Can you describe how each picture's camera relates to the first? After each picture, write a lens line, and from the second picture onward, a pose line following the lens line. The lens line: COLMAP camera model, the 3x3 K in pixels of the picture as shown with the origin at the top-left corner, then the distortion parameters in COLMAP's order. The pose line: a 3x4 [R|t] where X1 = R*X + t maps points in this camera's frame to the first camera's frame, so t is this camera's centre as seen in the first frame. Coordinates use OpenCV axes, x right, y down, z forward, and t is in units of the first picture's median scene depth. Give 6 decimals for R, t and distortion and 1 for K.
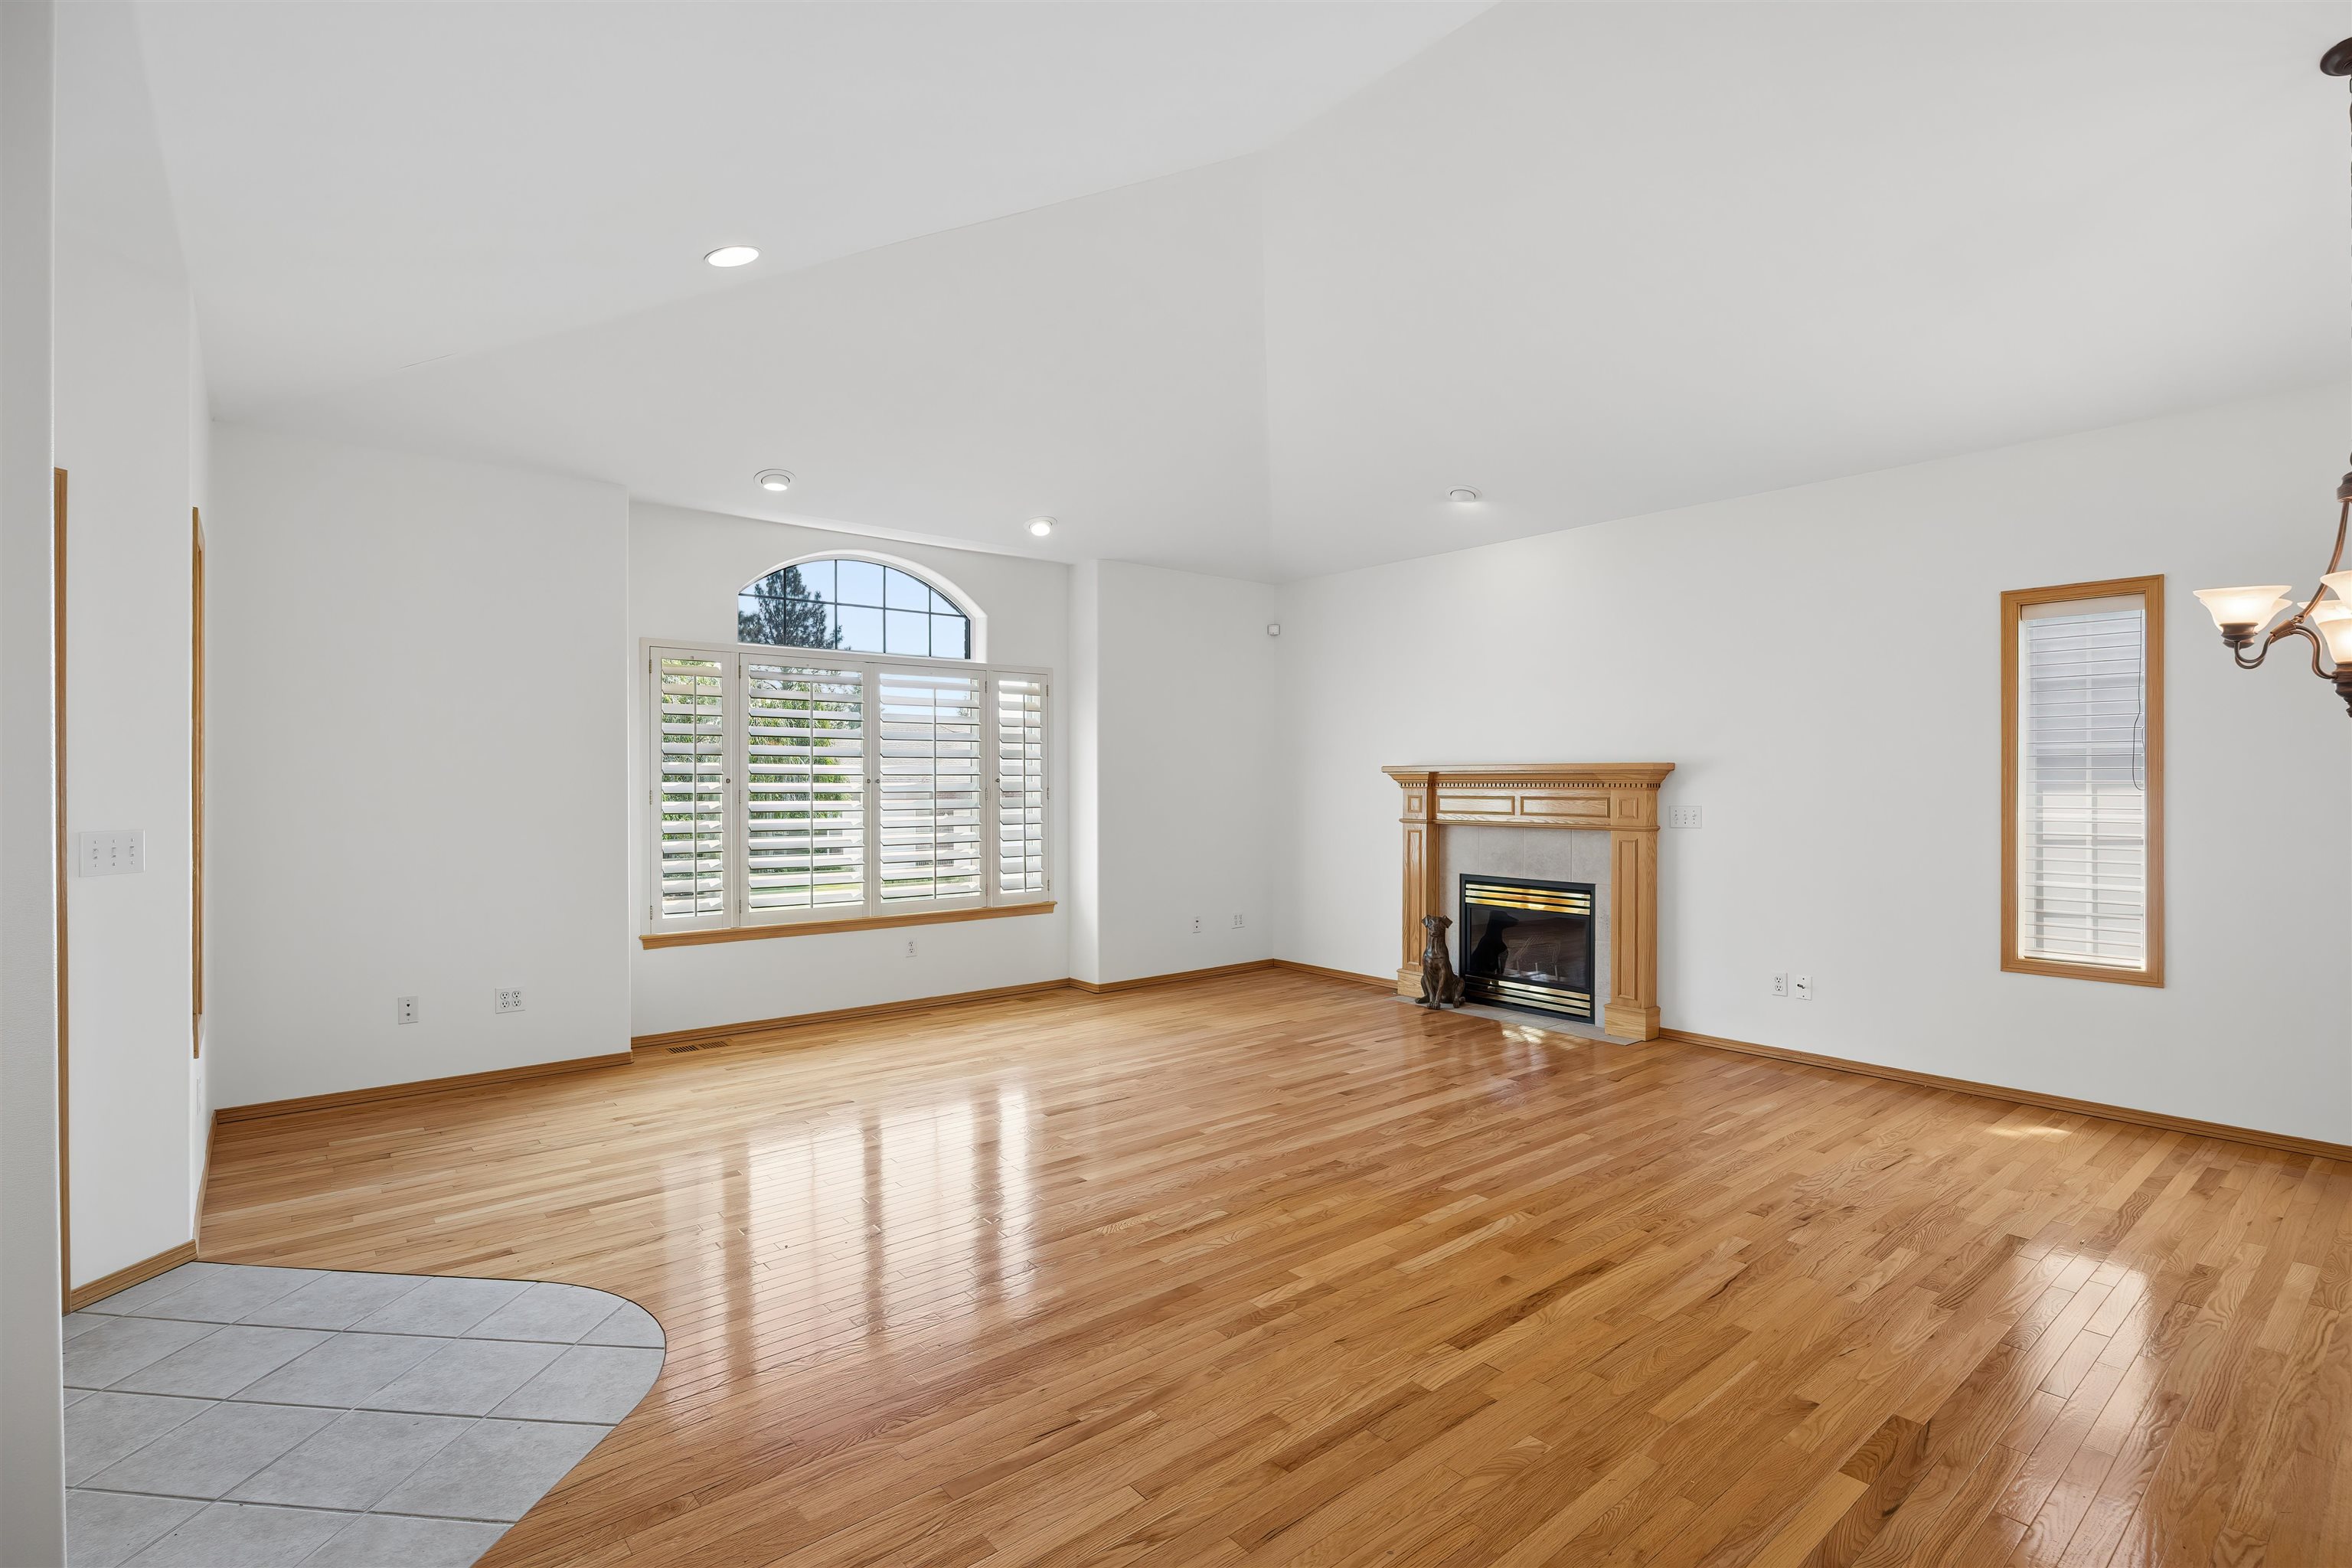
lens RADIAL K [[1111.7, 0, 1190.0], [0, 1111.7, 780.4], [0, 0, 1]] dist [-0.007454, -0.000563]
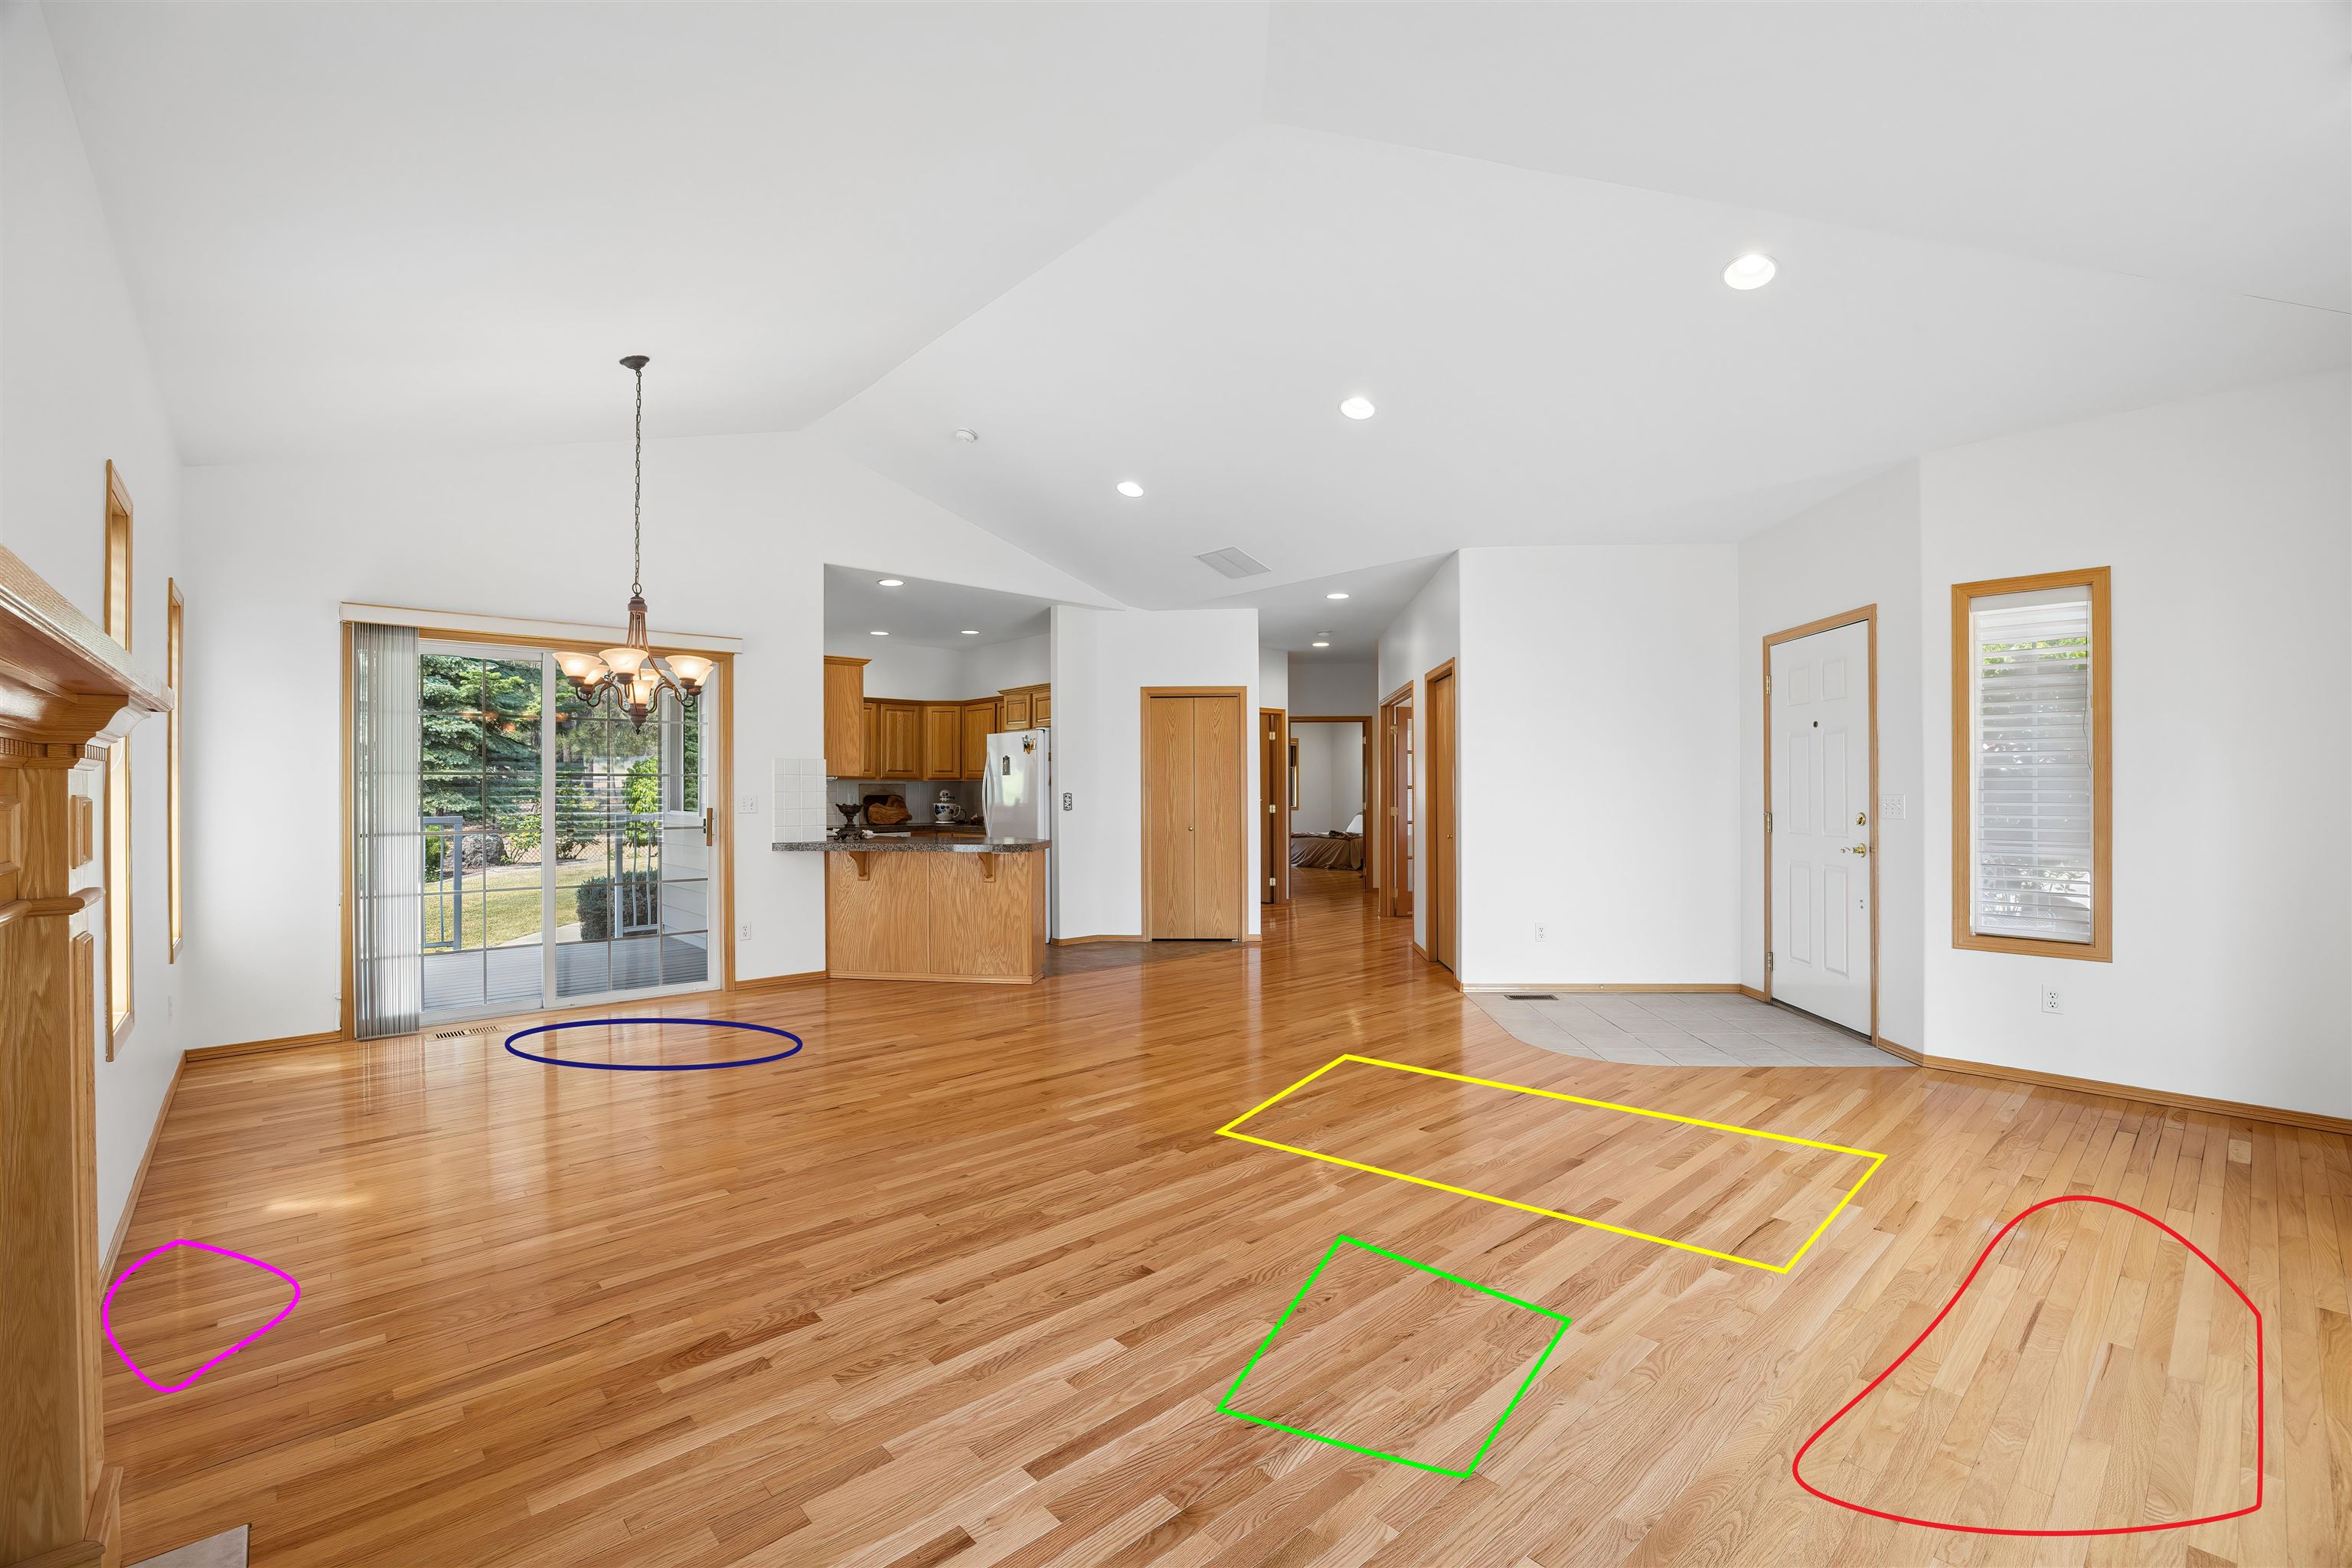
lens RADIAL K [[1004.4, 0, 1190.0], [0, 1004.4, 782.9], [0, 0, 1]] dist [-0.023863, 0.004247]
pose [[-0.999058, 0.003662, -0.043231, 0.116382], [0.003848, 0.999984, -0.004231, 0.014673], [0.043214, -0.004393, -0.999056, 1.319938]]
